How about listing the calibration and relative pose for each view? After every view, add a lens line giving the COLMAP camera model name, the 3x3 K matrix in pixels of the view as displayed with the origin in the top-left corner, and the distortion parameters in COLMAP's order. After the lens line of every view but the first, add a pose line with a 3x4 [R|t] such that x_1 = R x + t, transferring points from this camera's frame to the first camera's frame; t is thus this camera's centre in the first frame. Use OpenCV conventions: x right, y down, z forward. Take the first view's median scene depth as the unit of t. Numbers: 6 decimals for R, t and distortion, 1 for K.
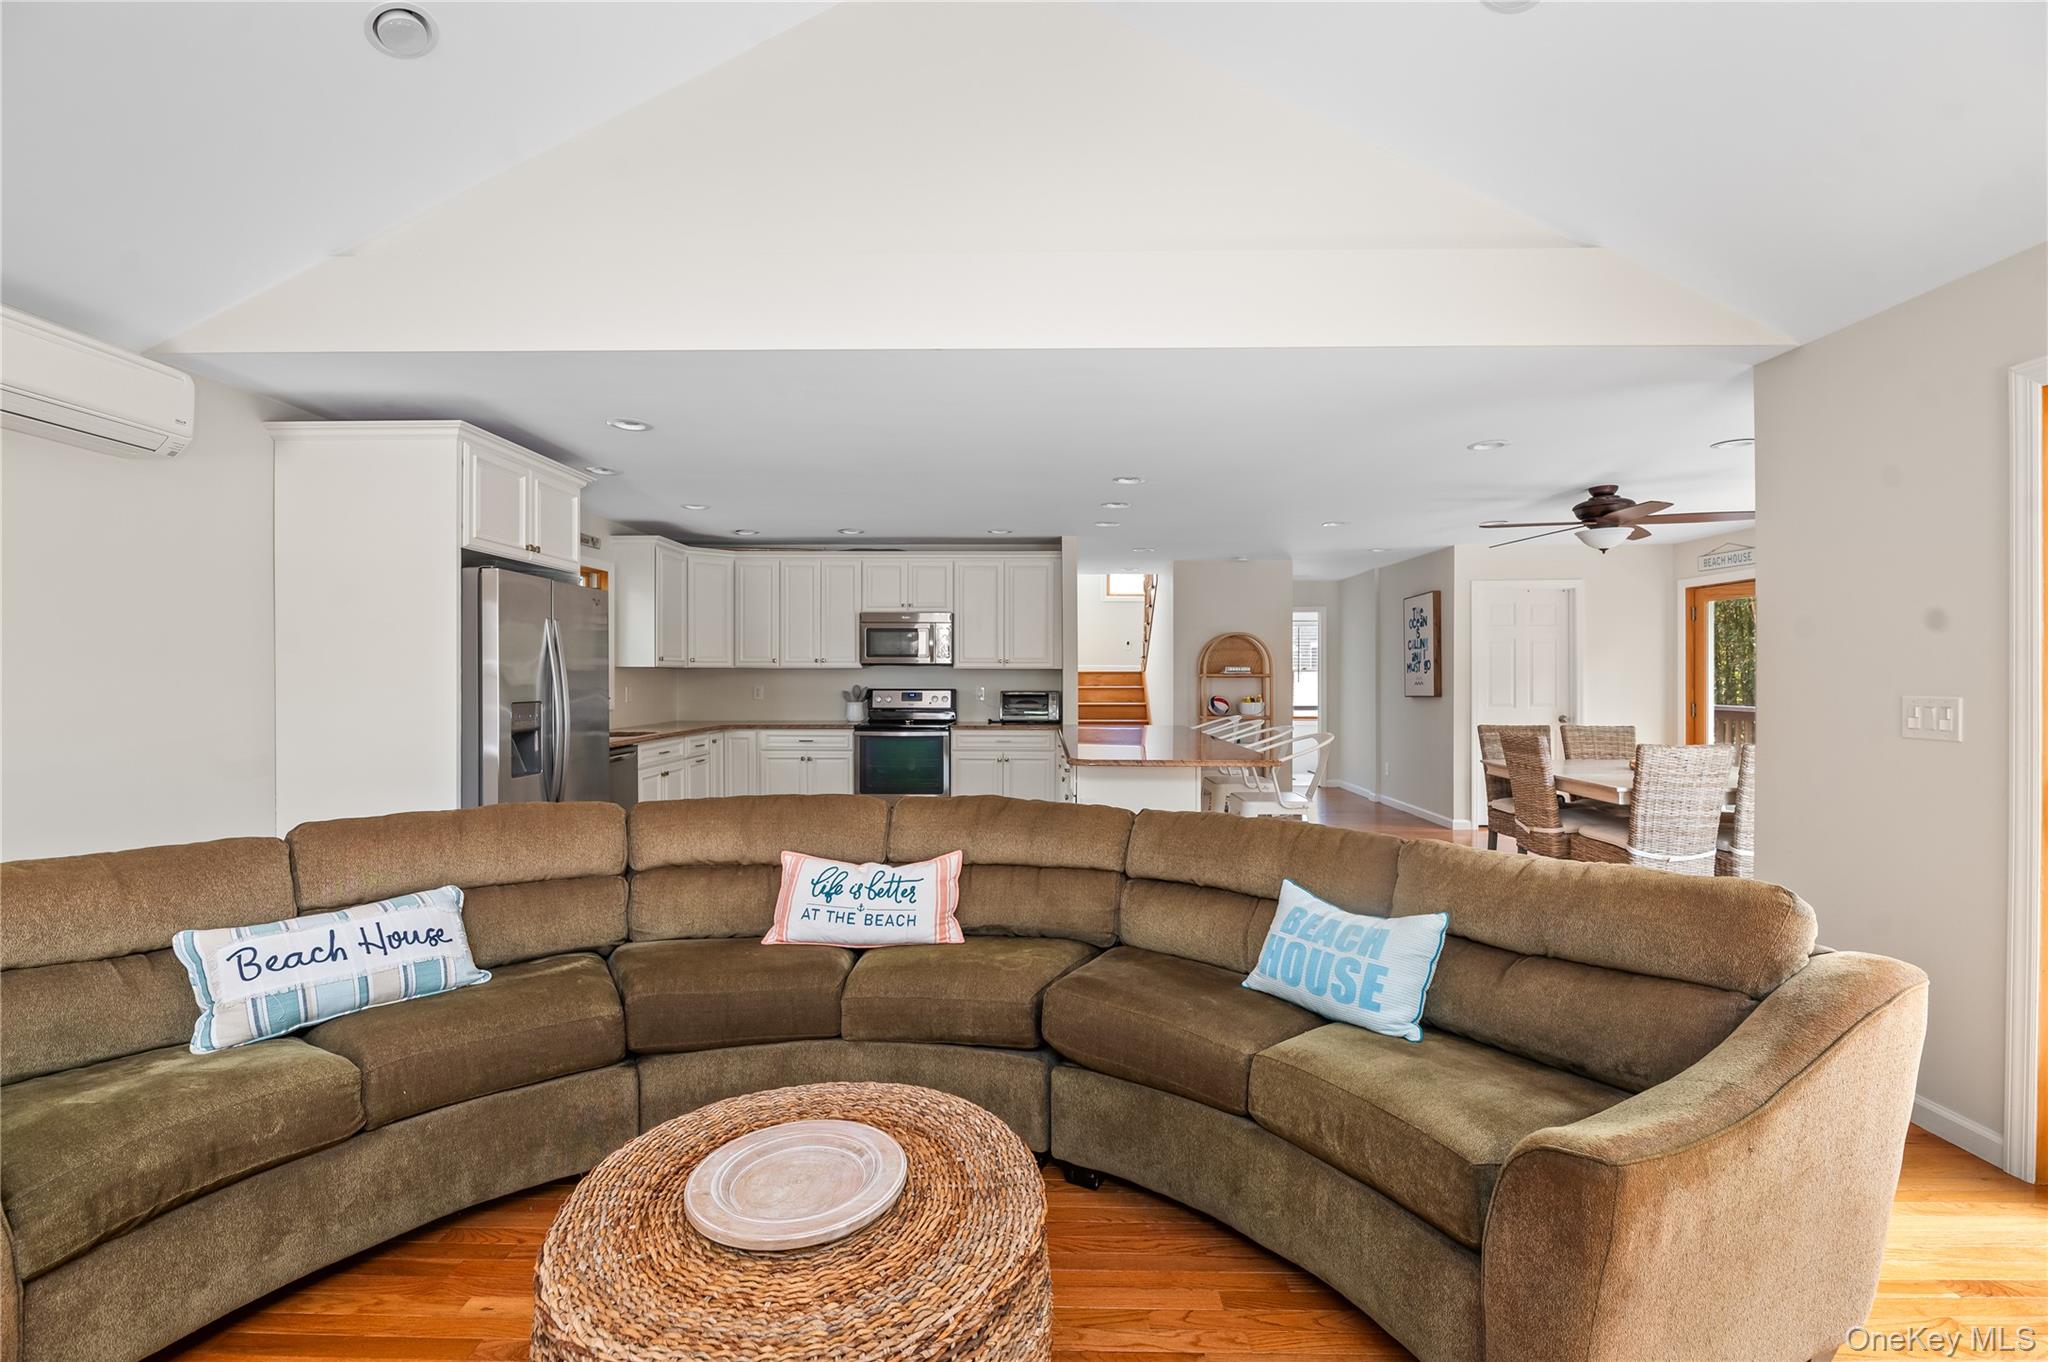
lens RADIAL K [[881.4, 0, 1028.6], [0, 881.4, 680.8], [0, 0, 1]] dist [-0.000977, -0.000030]
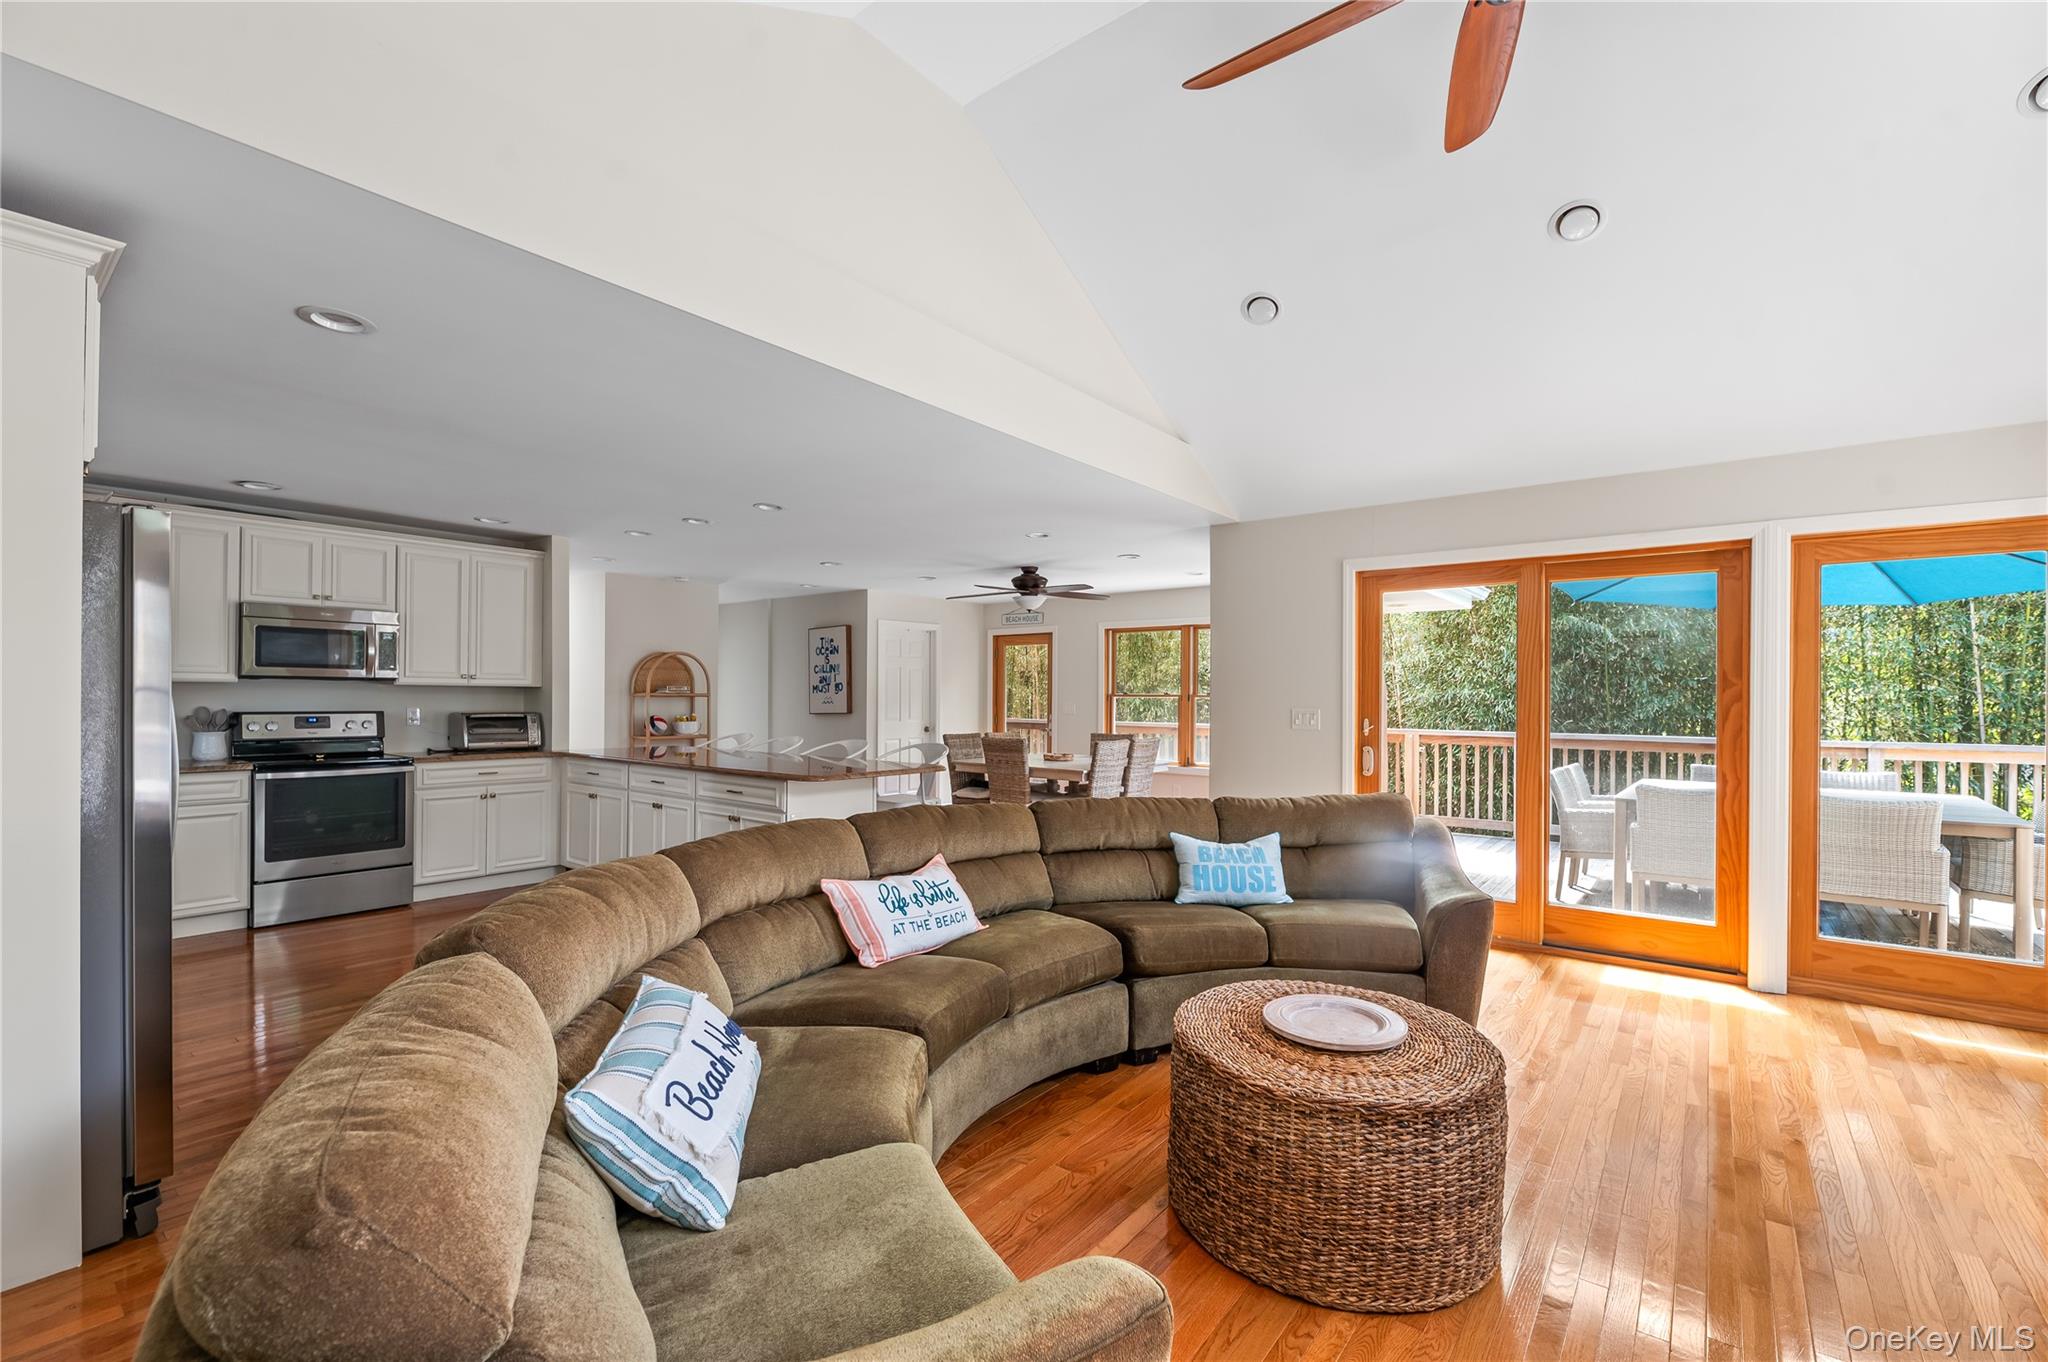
lens RADIAL K [[848.6, 0, 1052.7], [0, 848.6, 696.0], [0, 0, 1]] dist [-0.002473, -0.000345]
pose [[0.604334, 0.003465, 0.796724, -0.332919], [-0.000653, 0.999992, -0.003854, -0.001472], [-0.796731, 0.001809, 0.604332, 0.091473]]
